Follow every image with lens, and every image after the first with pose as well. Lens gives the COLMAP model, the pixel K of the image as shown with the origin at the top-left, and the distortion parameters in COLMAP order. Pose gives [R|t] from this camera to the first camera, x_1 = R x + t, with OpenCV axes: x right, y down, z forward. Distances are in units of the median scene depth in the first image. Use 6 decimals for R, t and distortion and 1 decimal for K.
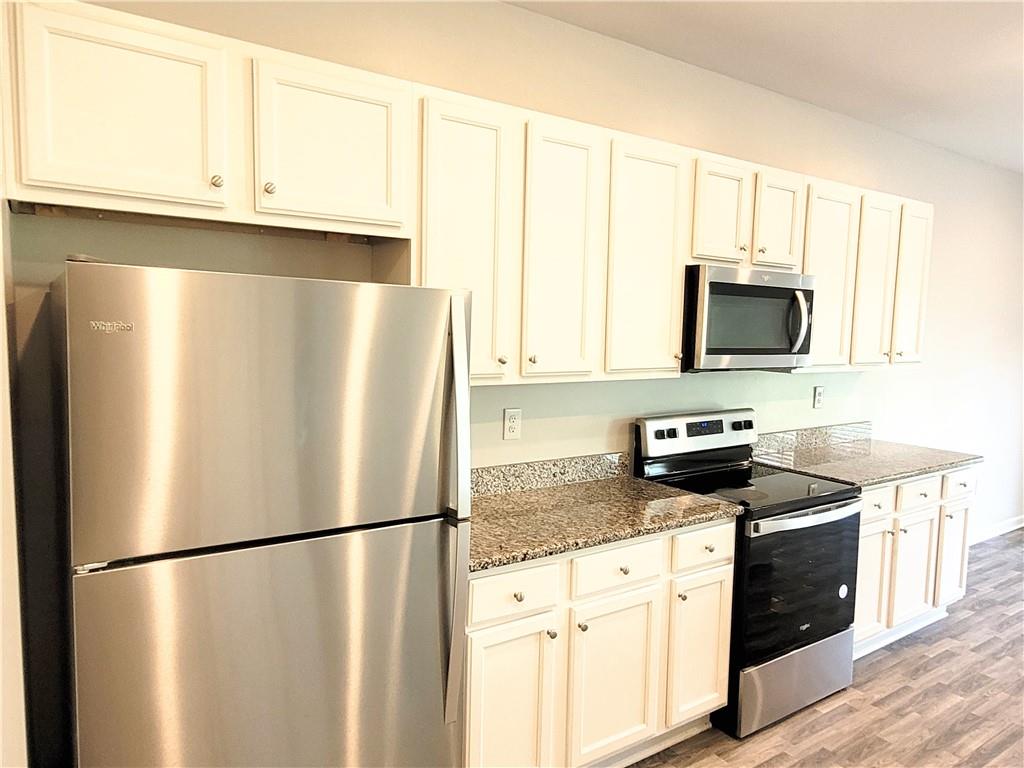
lens RADIAL K [[703.5, 0, 516.1], [0, 703.5, 384.6], [0, 0, 1]] dist [0.002460, 0.004241]
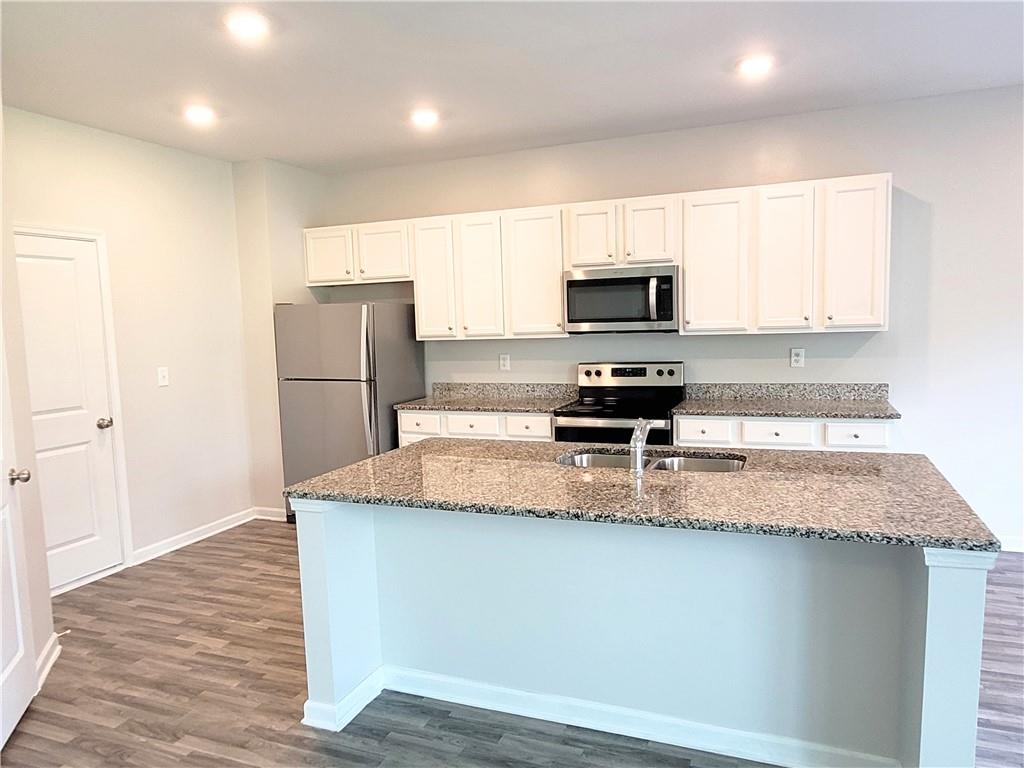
lens RADIAL K [[703.5, 0, 516.1], [0, 703.5, 384.6], [0, 0, 1]] dist [0.002460, 0.004241]
pose [[0.548865, 0.037105, -0.835087, 1.464365], [-0.030340, 0.999240, 0.024458, 0.061229], [0.835360, 0.011912, 0.549574, -0.040687]]
